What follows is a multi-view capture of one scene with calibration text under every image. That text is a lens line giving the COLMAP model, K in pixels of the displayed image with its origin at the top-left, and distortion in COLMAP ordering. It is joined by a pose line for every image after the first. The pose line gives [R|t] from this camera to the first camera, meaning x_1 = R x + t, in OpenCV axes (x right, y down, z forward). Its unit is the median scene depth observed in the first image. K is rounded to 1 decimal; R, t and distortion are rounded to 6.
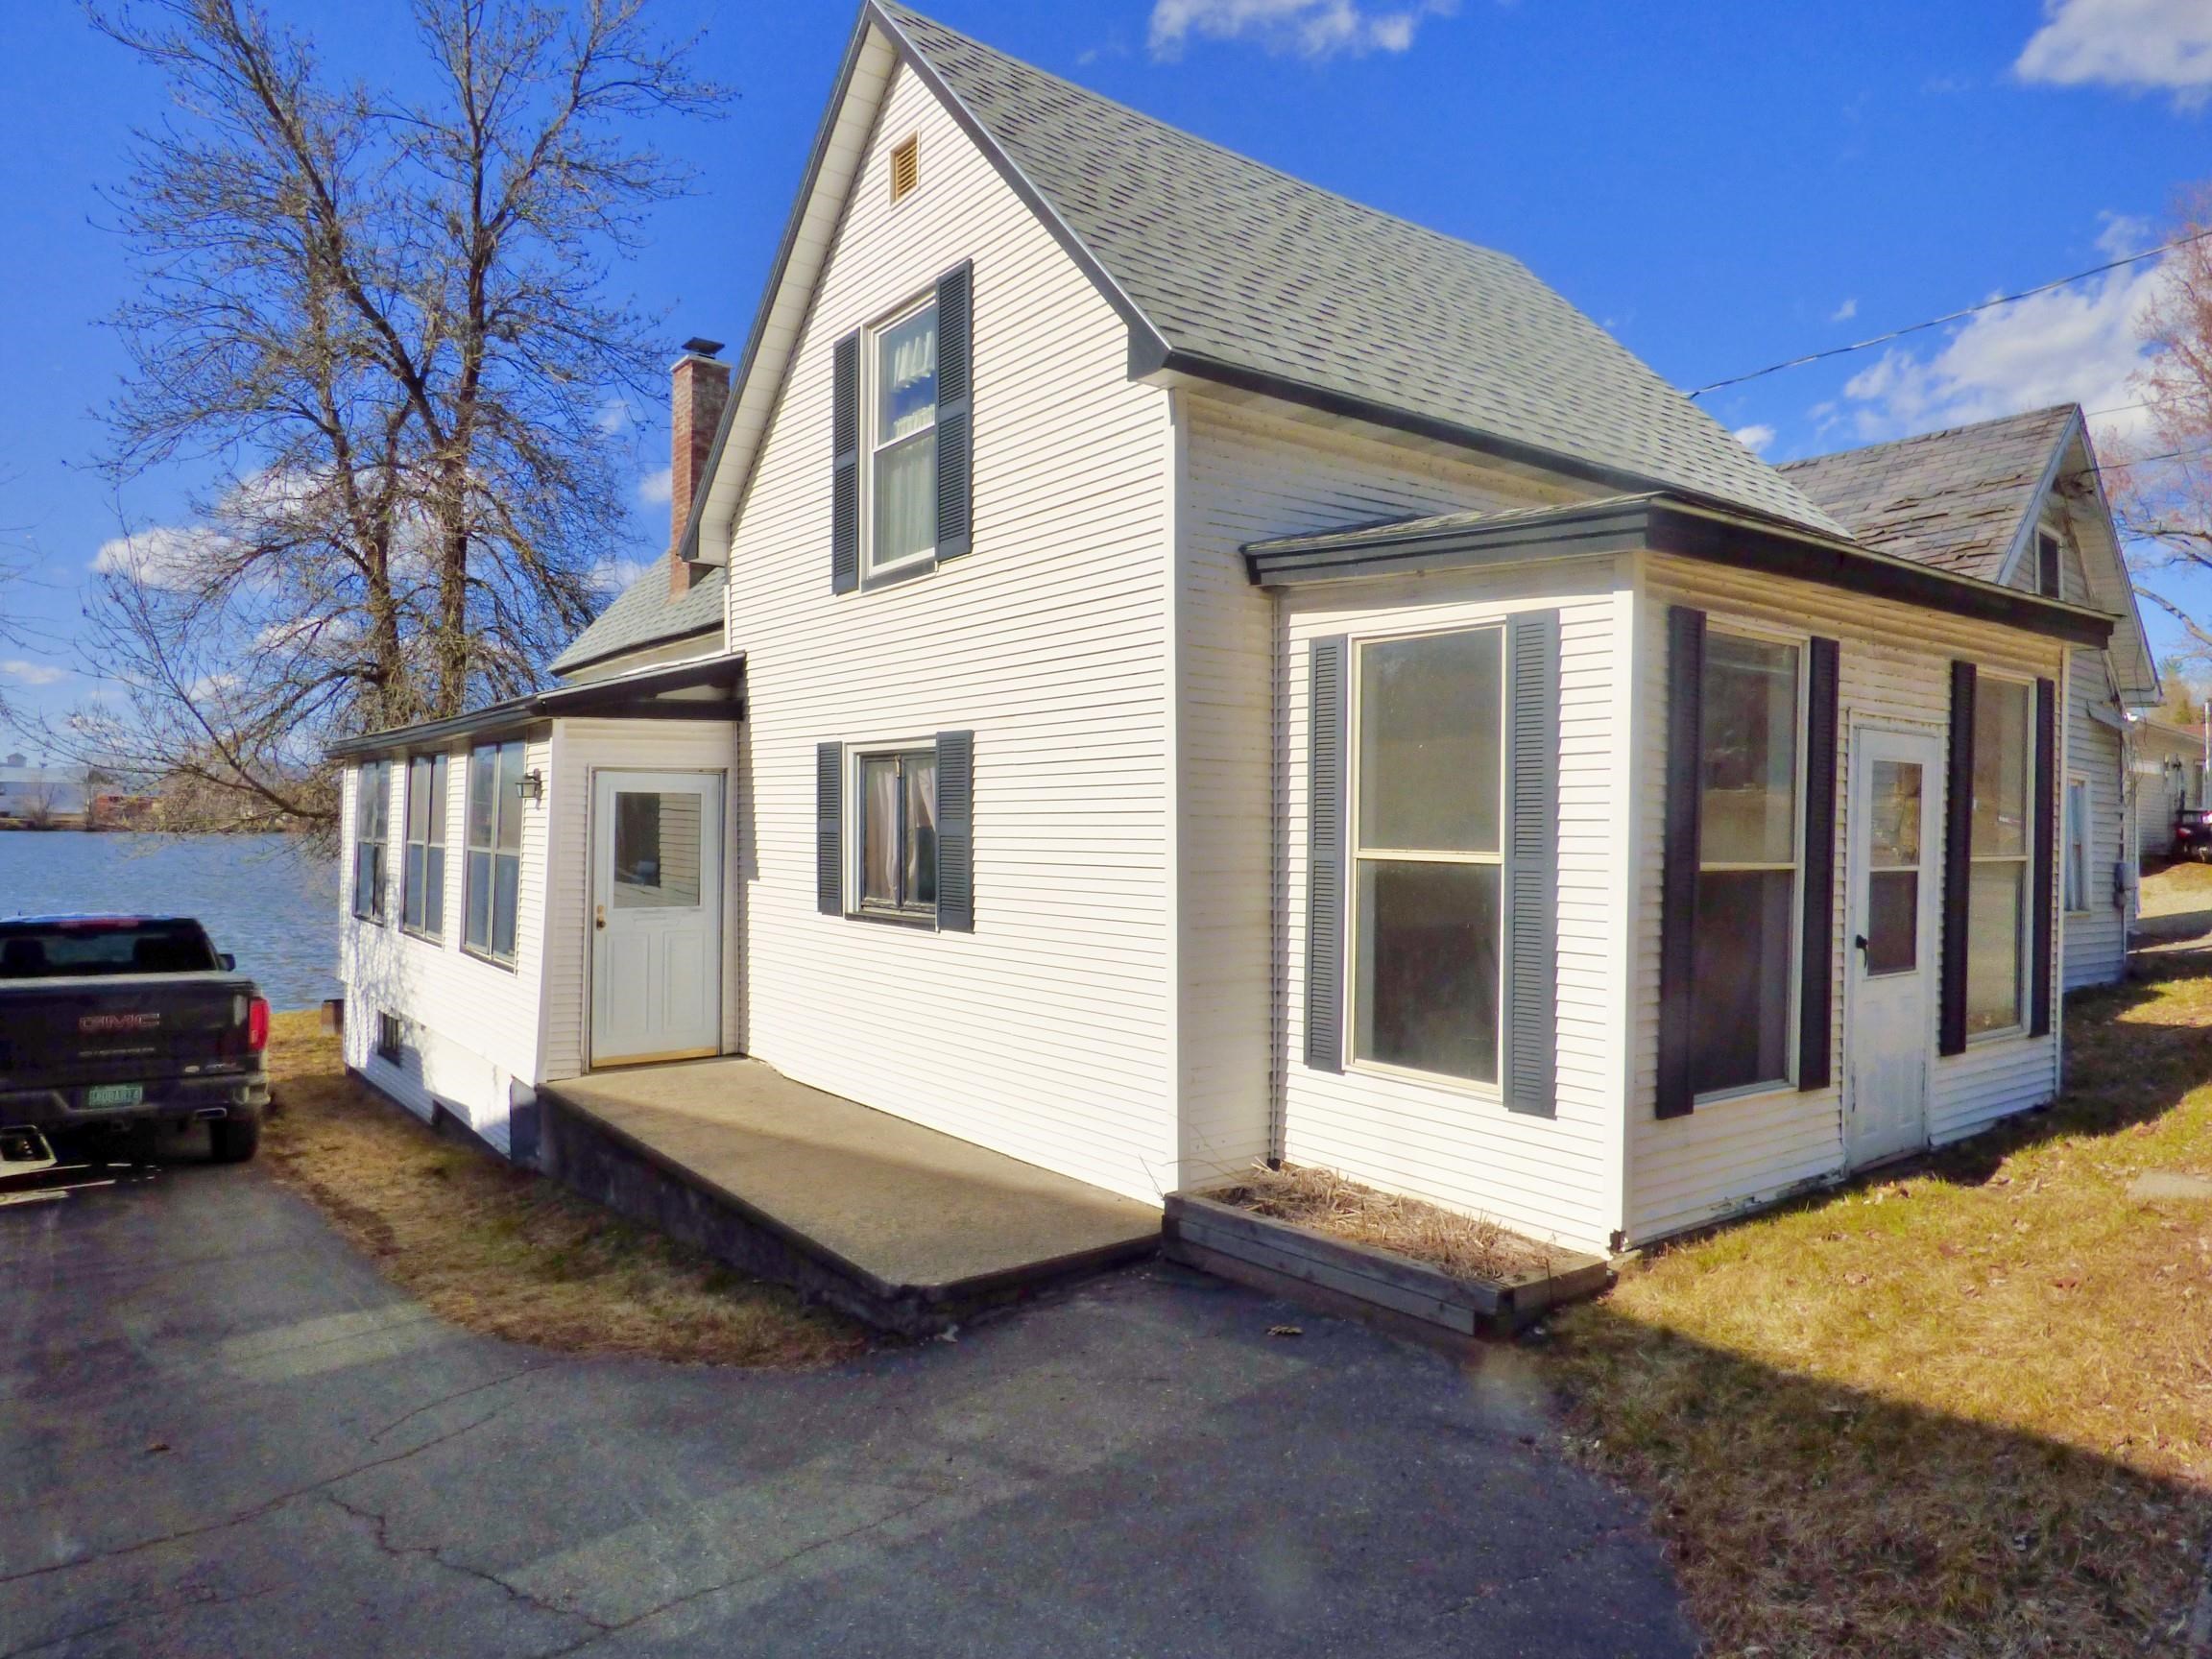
lens RADIAL K [[1395.8, 0, 1106.0], [0, 1395.8, 829.5], [0, 0, 1]] dist [0.003497, -0.031846]
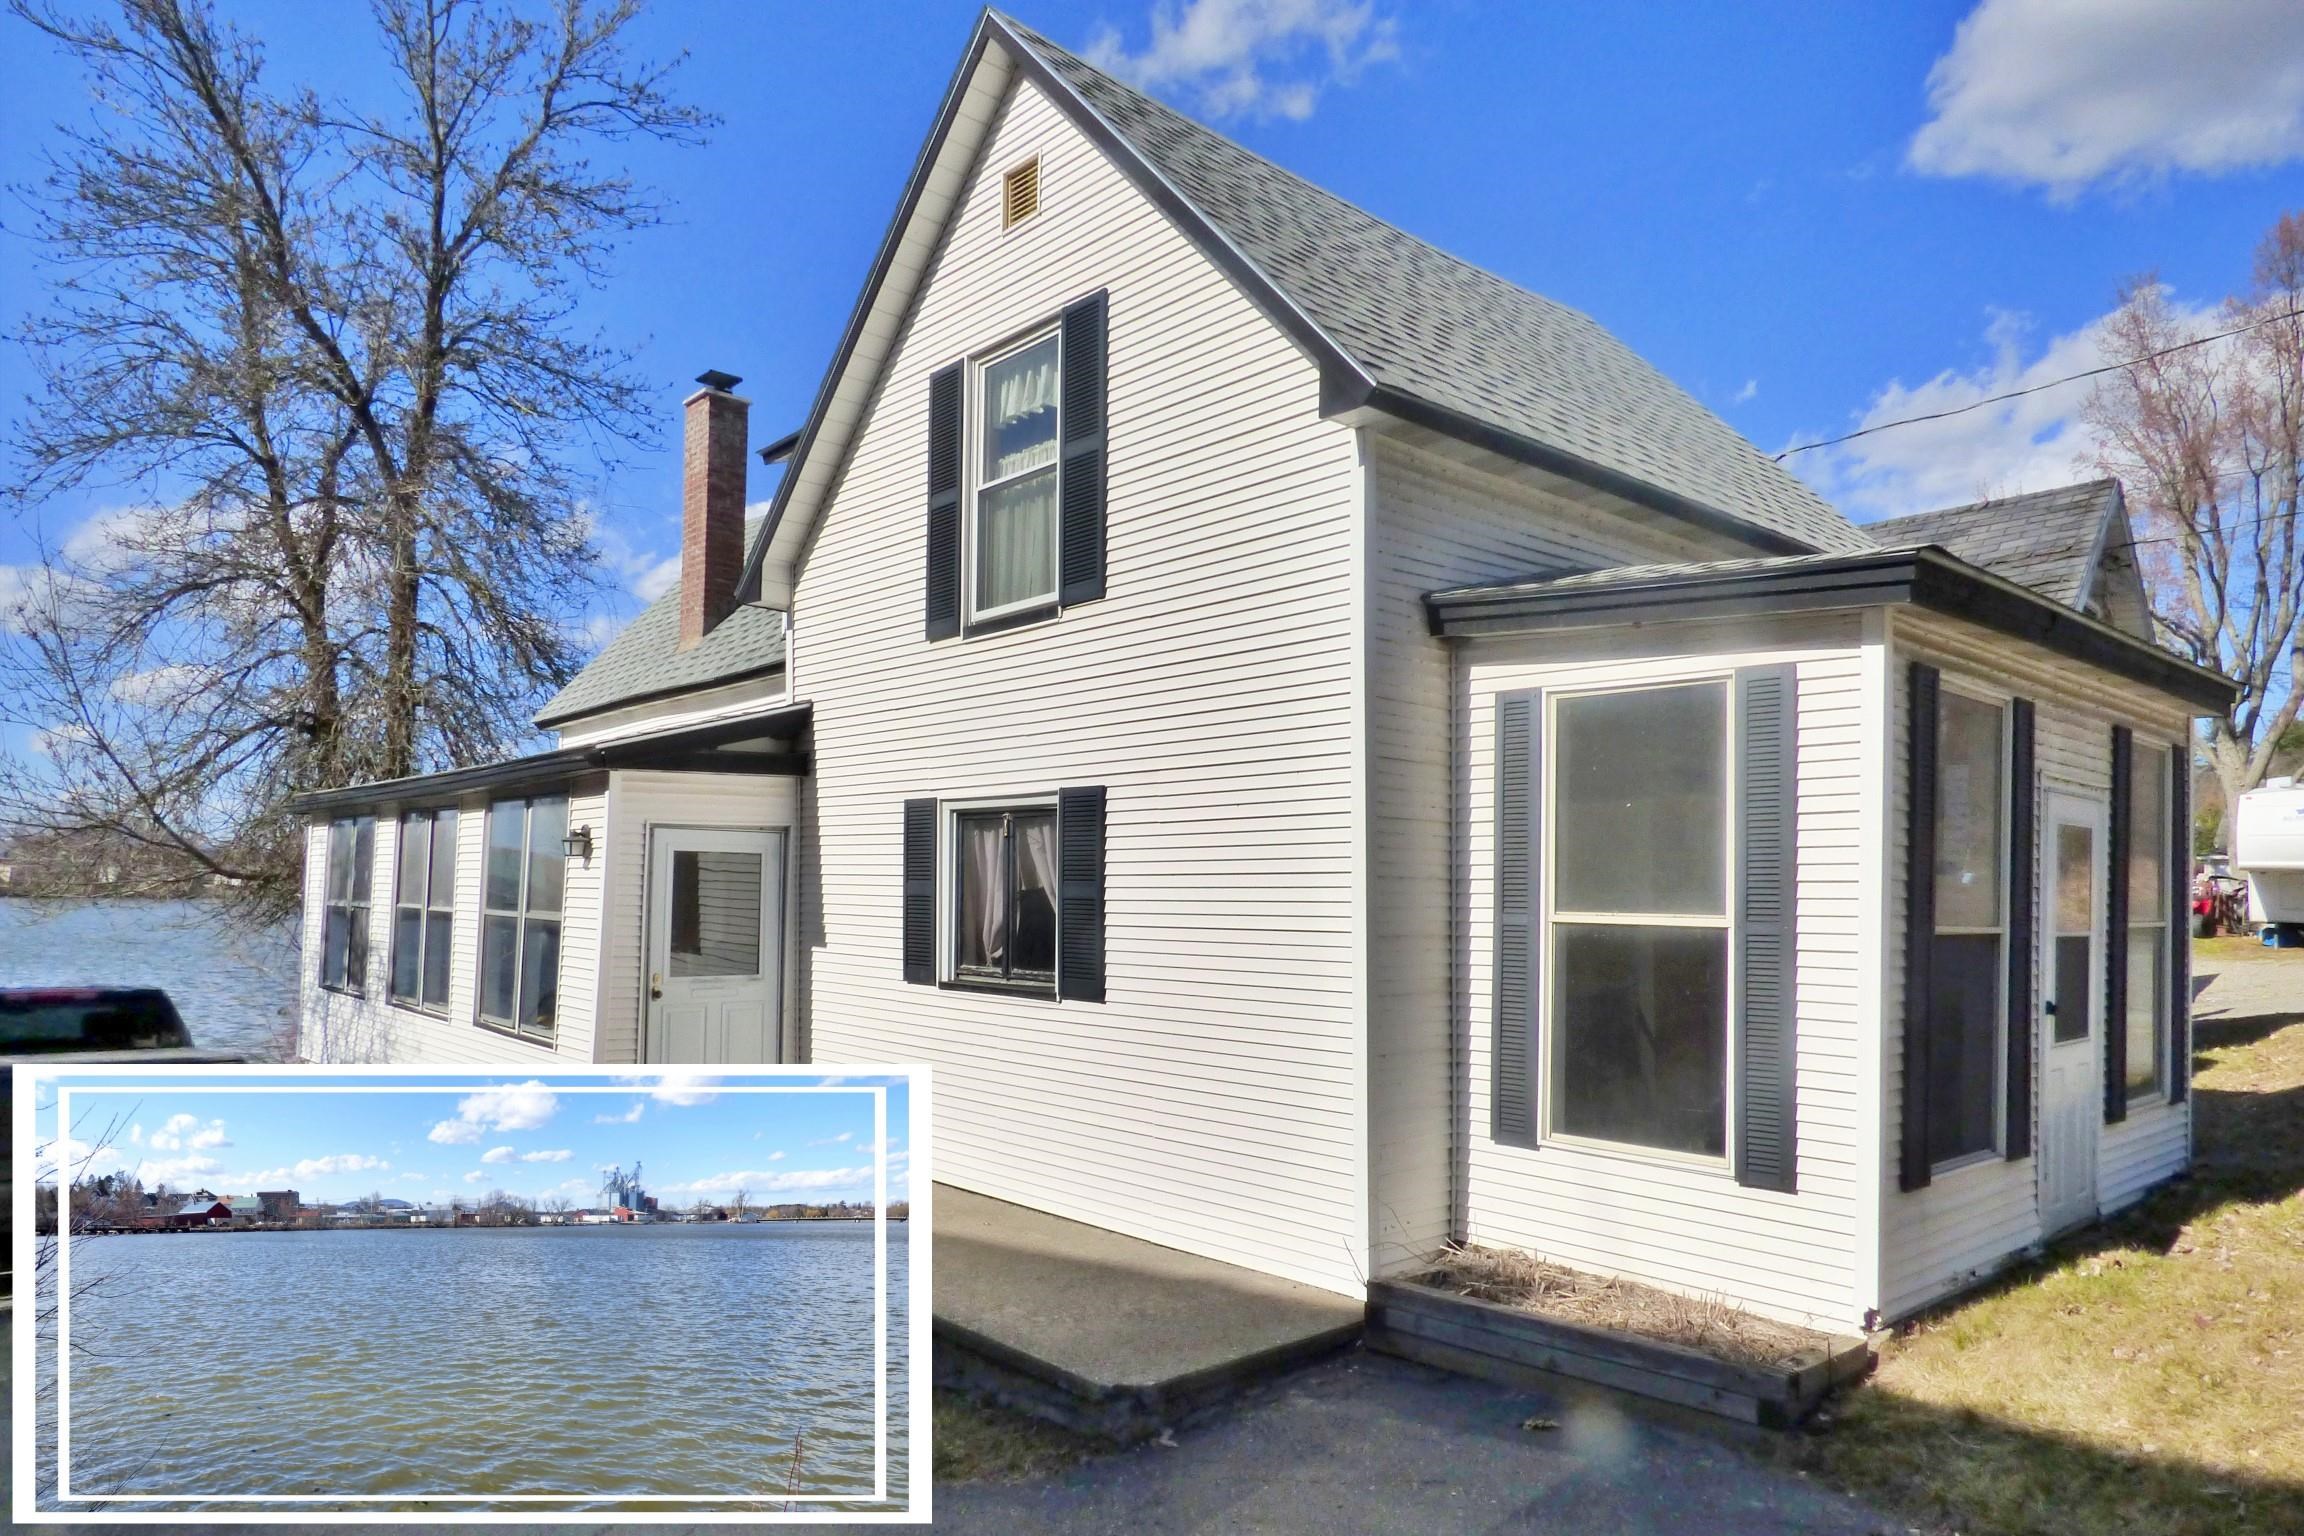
lens RADIAL K [[1438.4, 0, 1153.7], [0, 1438.4, 865.8], [0, 0, 1]] dist [-0.003046, -0.017232]
pose [[0.996481, 0.005617, 0.083630, -0.143773], [-0.003672, 0.999720, -0.023388, 0.005084], [-0.083738, 0.022998, 0.996222, 0.035207]]
